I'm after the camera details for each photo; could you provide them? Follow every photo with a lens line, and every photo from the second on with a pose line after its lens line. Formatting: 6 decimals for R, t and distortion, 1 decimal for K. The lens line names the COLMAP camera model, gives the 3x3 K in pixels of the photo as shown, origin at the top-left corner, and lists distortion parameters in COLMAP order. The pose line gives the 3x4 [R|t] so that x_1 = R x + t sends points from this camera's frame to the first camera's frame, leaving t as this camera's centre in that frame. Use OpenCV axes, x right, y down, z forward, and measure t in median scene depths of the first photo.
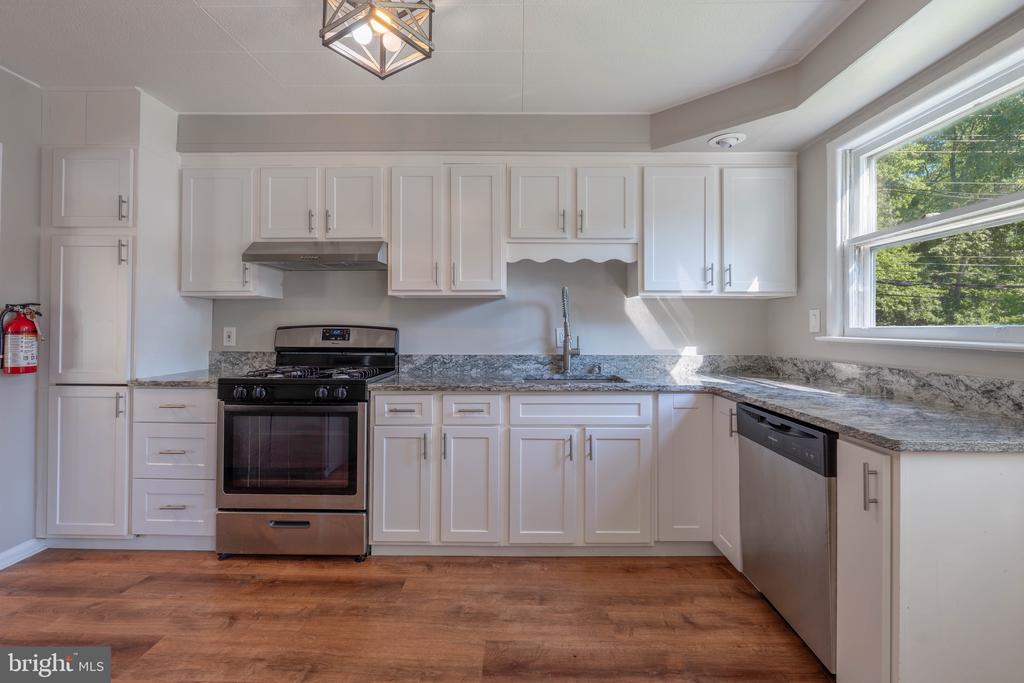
lens RADIAL K [[461.8, 0, 511.8], [0, 461.8, 326.3], [0, 0, 1]] dist [-0.003332, -0.000190]
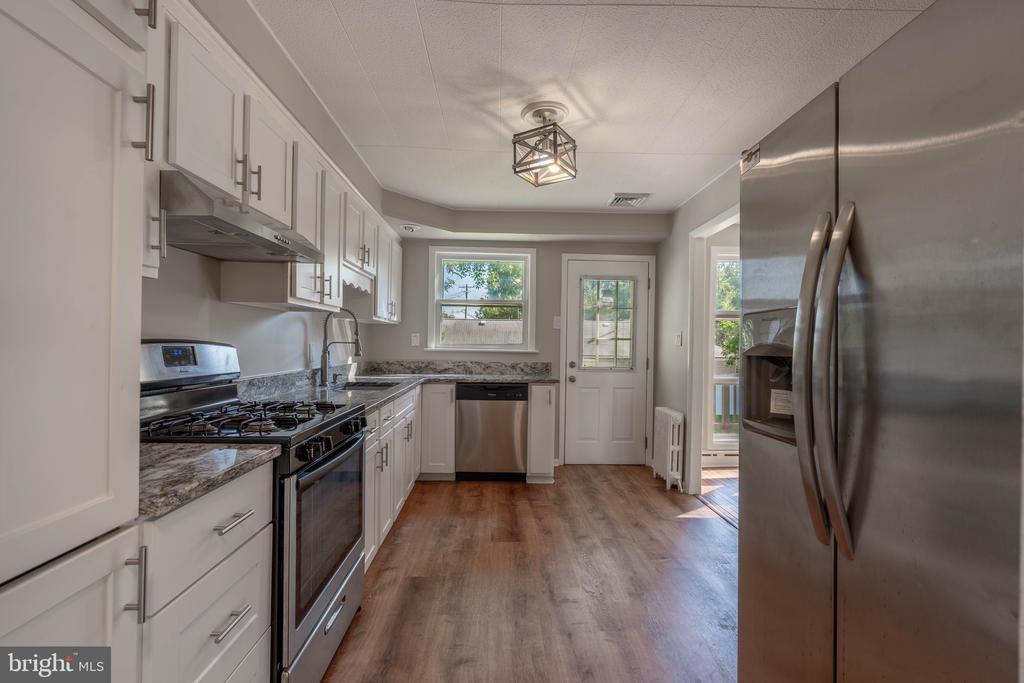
lens RADIAL K [[446.0, 0, 512.0], [0, 446.0, 341.5], [0, 0, 1]] dist [0.000086, 0.000499]
pose [[-0.042209, 0.000718, 0.999109, -1.396990], [-0.016747, 0.999859, -0.001426, -0.010487], [-0.998968, -0.016792, -0.042191, 0.874451]]
